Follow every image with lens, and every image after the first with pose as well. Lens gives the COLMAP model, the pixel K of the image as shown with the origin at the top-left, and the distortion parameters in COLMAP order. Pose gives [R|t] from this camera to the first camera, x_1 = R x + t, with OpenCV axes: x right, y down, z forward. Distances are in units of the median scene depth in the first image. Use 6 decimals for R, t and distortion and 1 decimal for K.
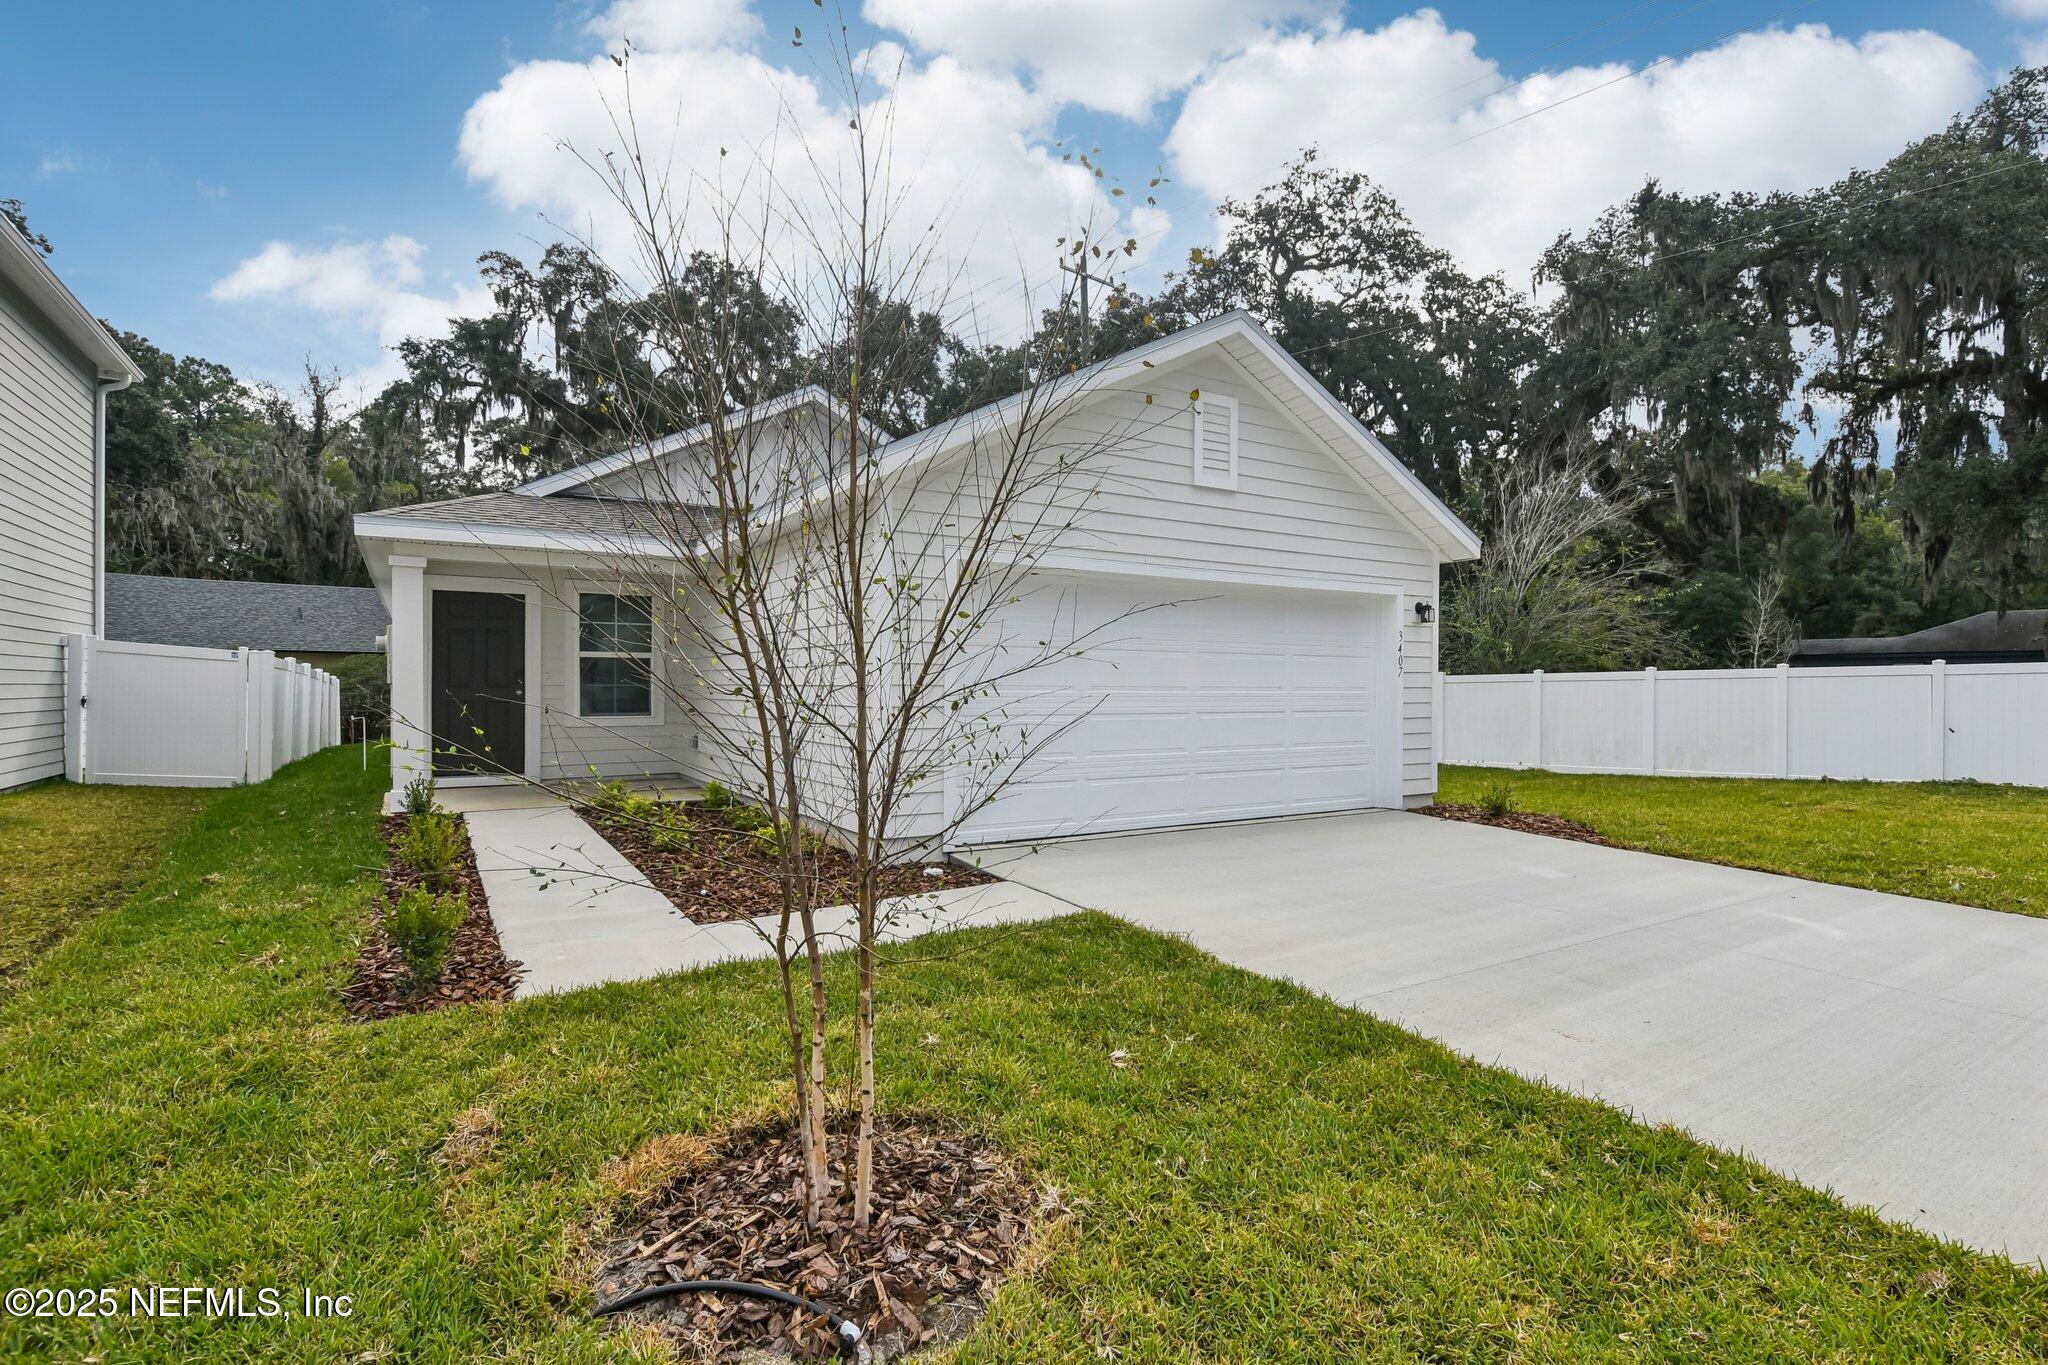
lens RADIAL K [[985.4, 0, 1053.7], [0, 985.4, 717.3], [0, 0, 1]] dist [0.000915, -0.005171]
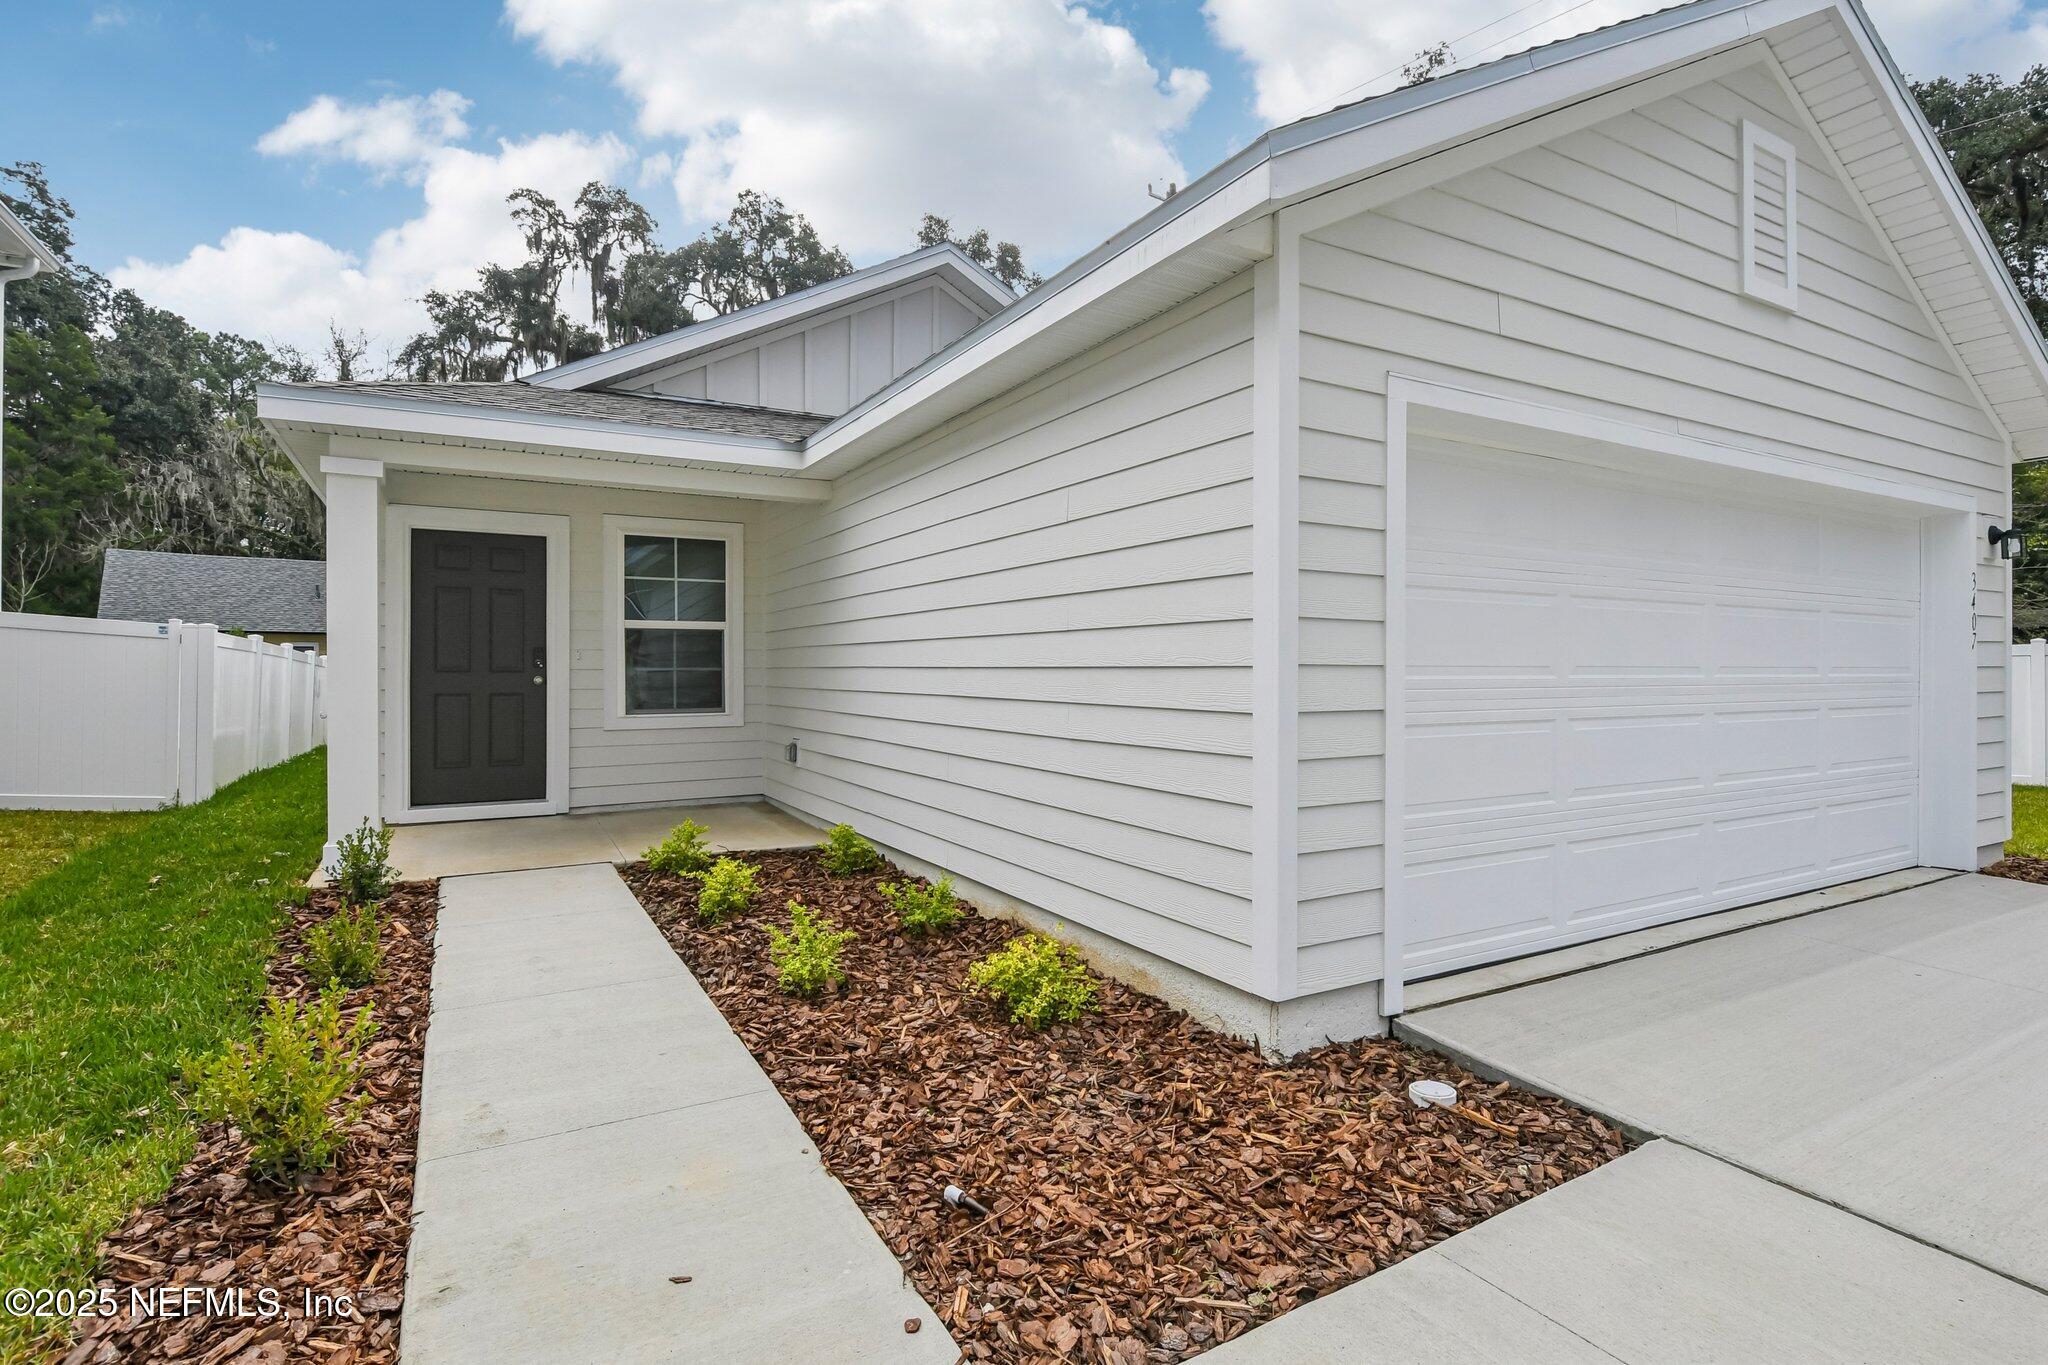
lens RADIAL K [[985.4, 0, 1042.2], [0, 985.4, 694.1], [0, 0, 1]] dist [0.000915, -0.005171]
pose [[0.999164, -0.003949, -0.040684, -0.056186], [0.003778, 0.999984, -0.004285, -0.003865], [0.040701, 0.004128, 0.999163, 0.112382]]
